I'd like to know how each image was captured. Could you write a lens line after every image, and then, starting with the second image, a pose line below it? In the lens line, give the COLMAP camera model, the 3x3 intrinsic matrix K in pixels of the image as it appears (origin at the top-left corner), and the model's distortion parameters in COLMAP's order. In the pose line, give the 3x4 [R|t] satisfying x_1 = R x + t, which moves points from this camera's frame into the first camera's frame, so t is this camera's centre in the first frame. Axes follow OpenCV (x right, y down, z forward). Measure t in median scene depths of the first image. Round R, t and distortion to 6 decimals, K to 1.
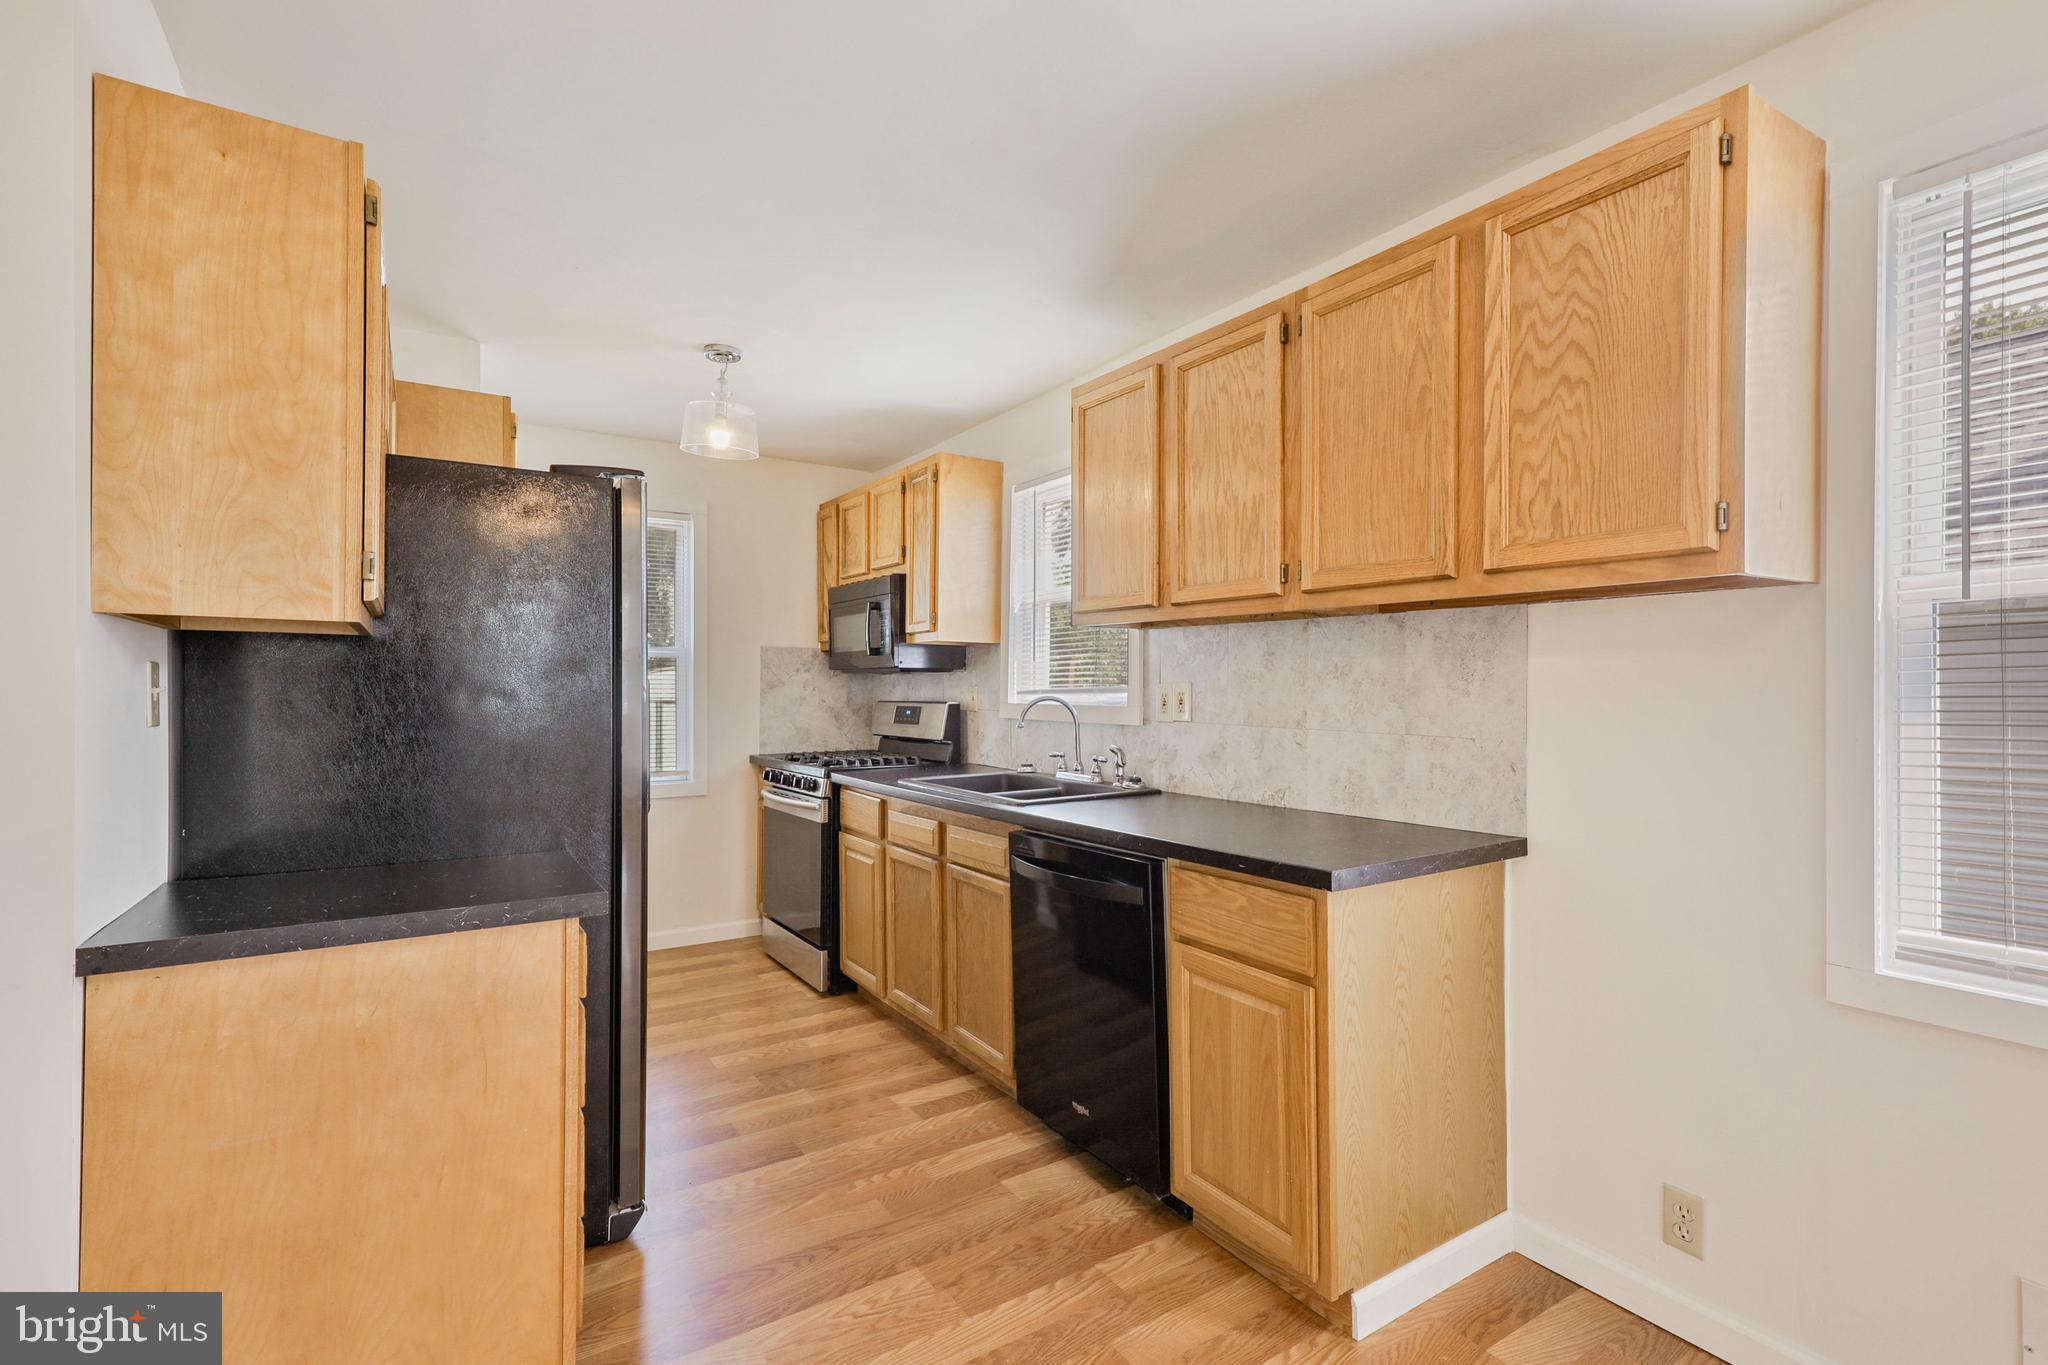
lens RADIAL K [[955.3, 0, 1011.4], [0, 955.3, 693.8], [0, 0, 1]] dist [0.003710, -0.000503]
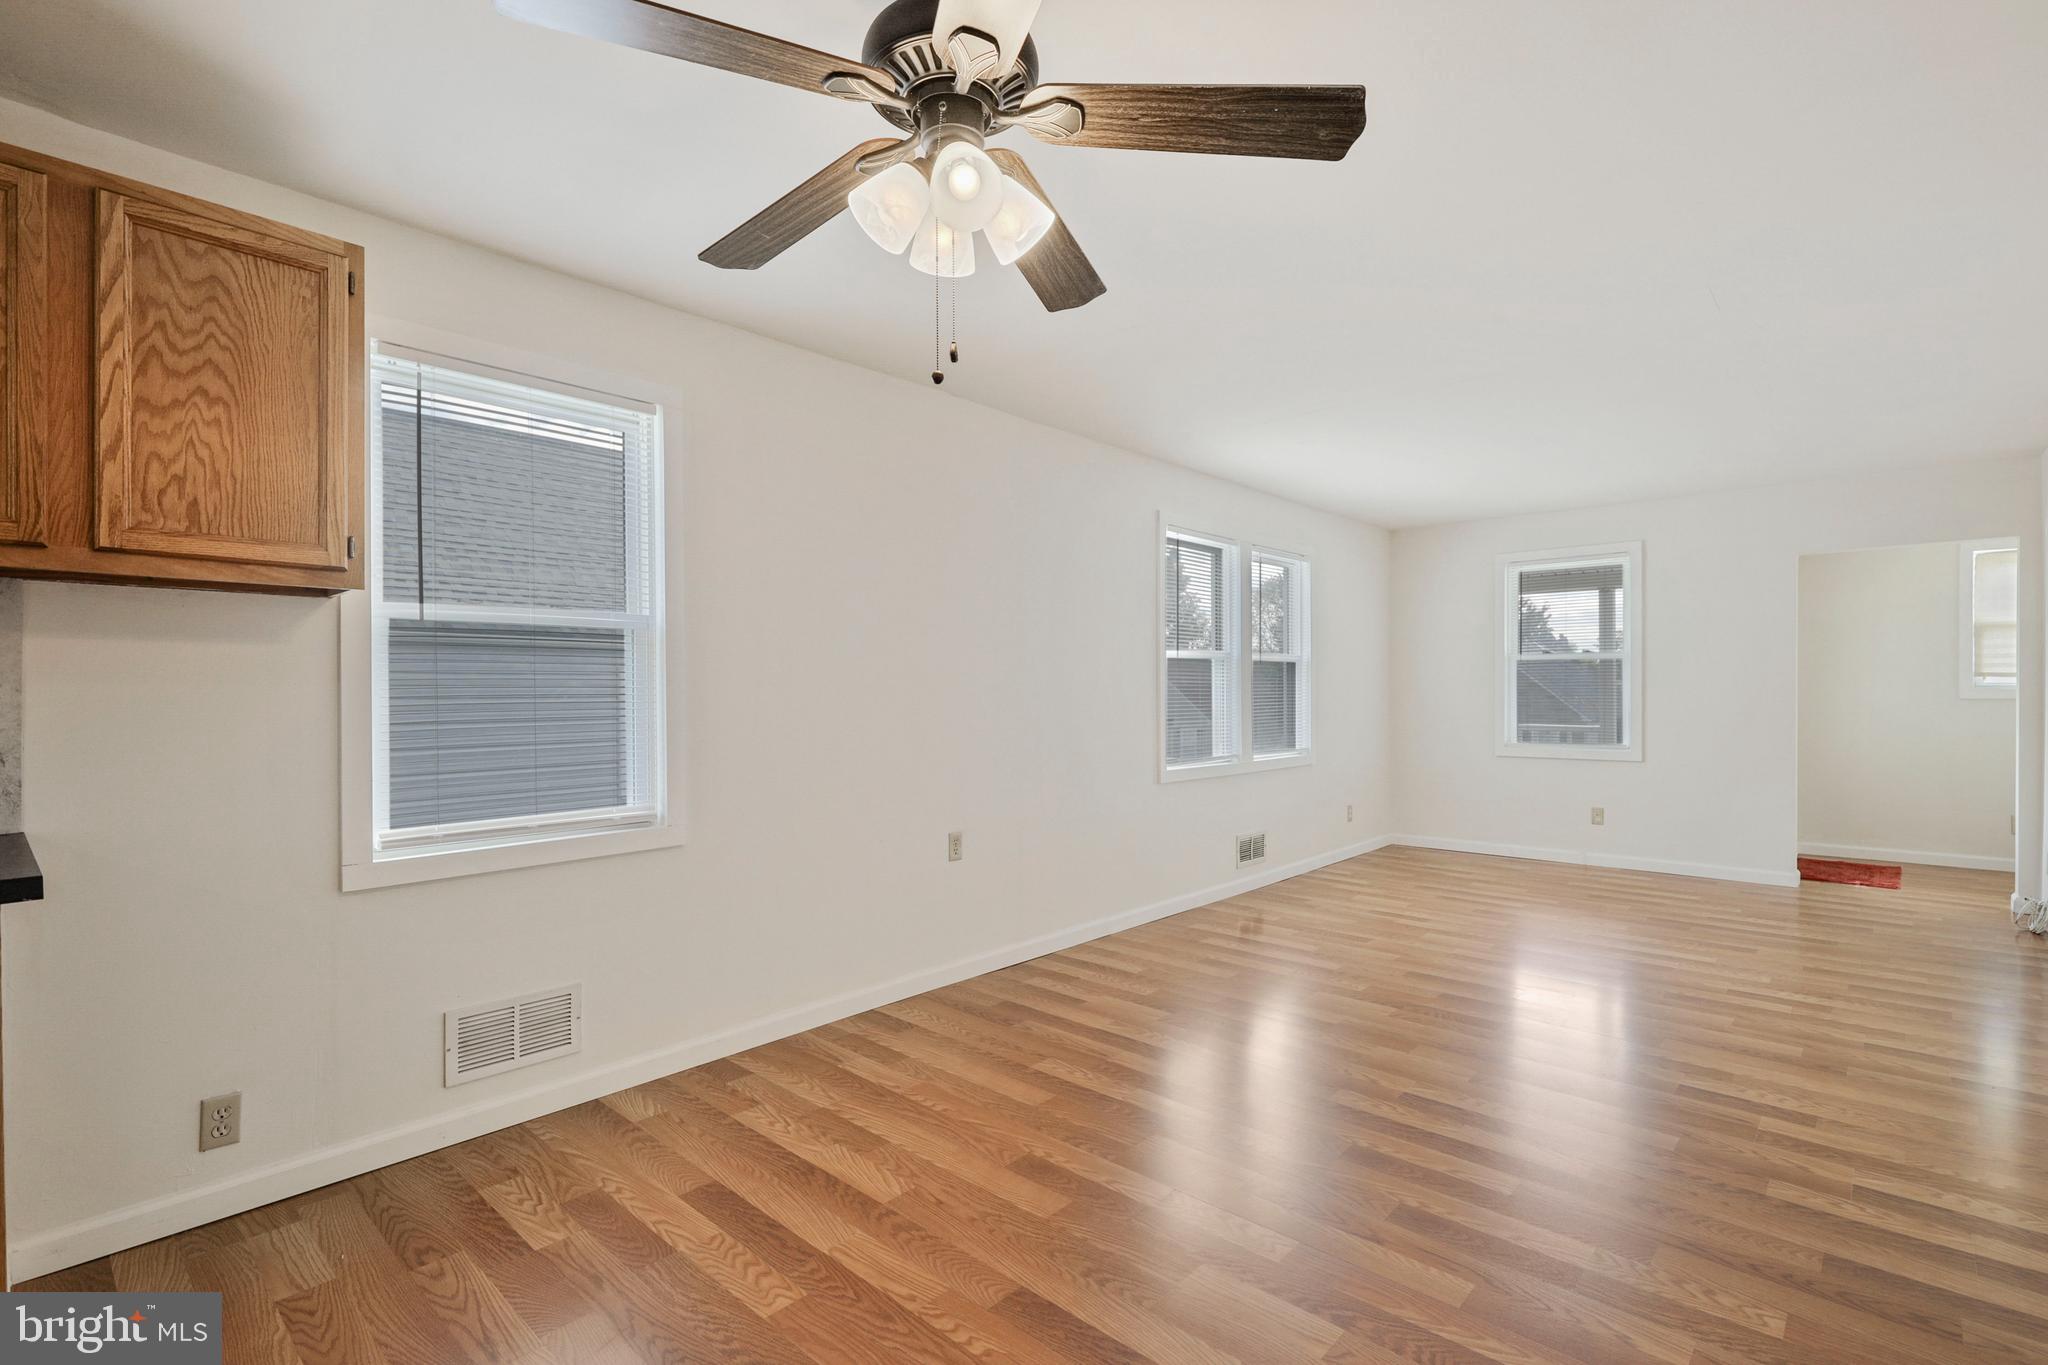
lens RADIAL K [[955.3, 0, 1014.3], [0, 955.3, 682.1], [0, 0, 1]] dist [0.003710, -0.000503]
pose [[-0.273607, 0.004090, 0.961833, -0.738270], [0.008258, 0.999964, -0.001903, 0.018051], [-0.961806, 0.007422, -0.273631, 0.399024]]
